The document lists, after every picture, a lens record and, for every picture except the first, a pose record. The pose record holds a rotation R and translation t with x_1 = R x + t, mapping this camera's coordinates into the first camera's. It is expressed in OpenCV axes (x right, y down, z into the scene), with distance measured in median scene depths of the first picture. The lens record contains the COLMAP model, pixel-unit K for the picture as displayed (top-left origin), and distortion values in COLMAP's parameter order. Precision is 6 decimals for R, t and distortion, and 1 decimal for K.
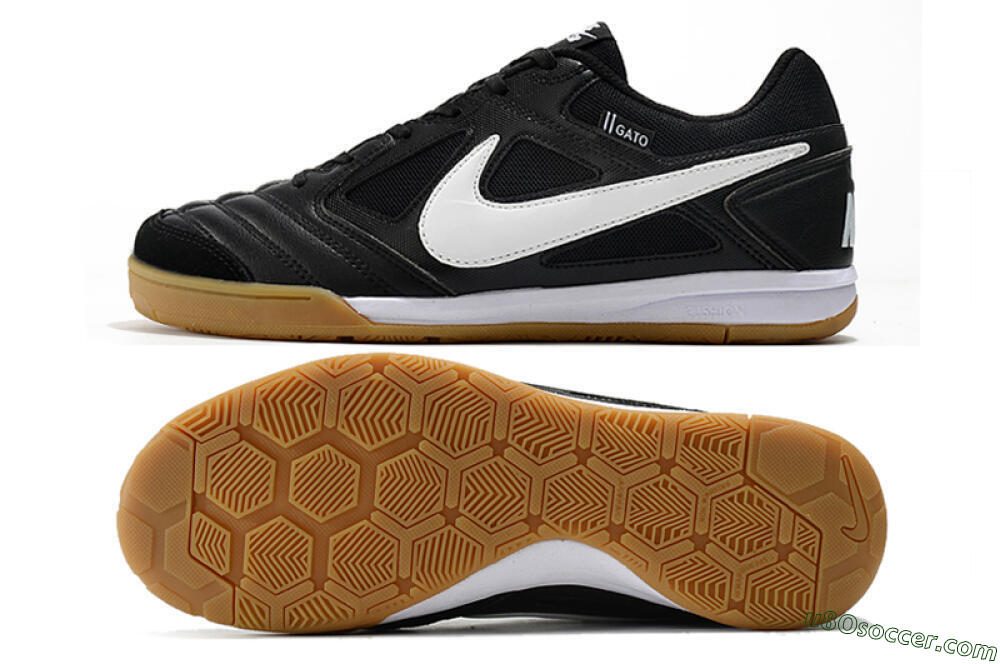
lens RADIAL K [[1561.3, 0, 500.0], [0, 1561.3, 332.0], [0, 0, 1]] dist [0.001257, 0.012255]
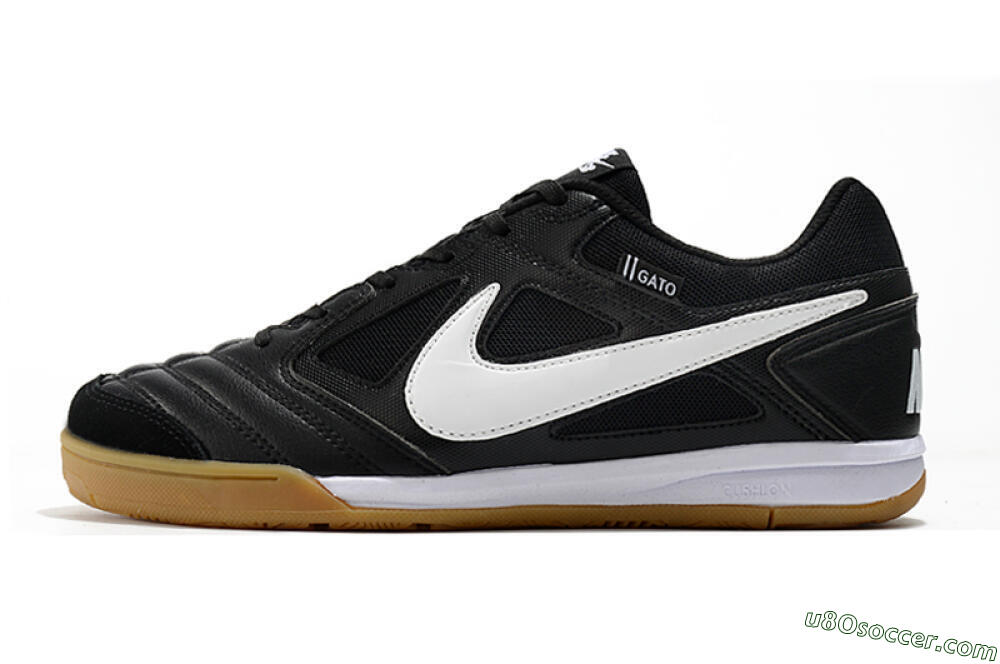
lens RADIAL K [[1561.3, 0, 500.0], [0, 1561.3, 332.0], [0, 0, 1]] dist [0.001257, 0.012255]
pose [[0.999971, -0.007476, -0.001319, 0.000609], [0.007290, 0.994139, -0.107868, -0.008599], [0.002118, 0.107855, 0.994164, 0.155852]]
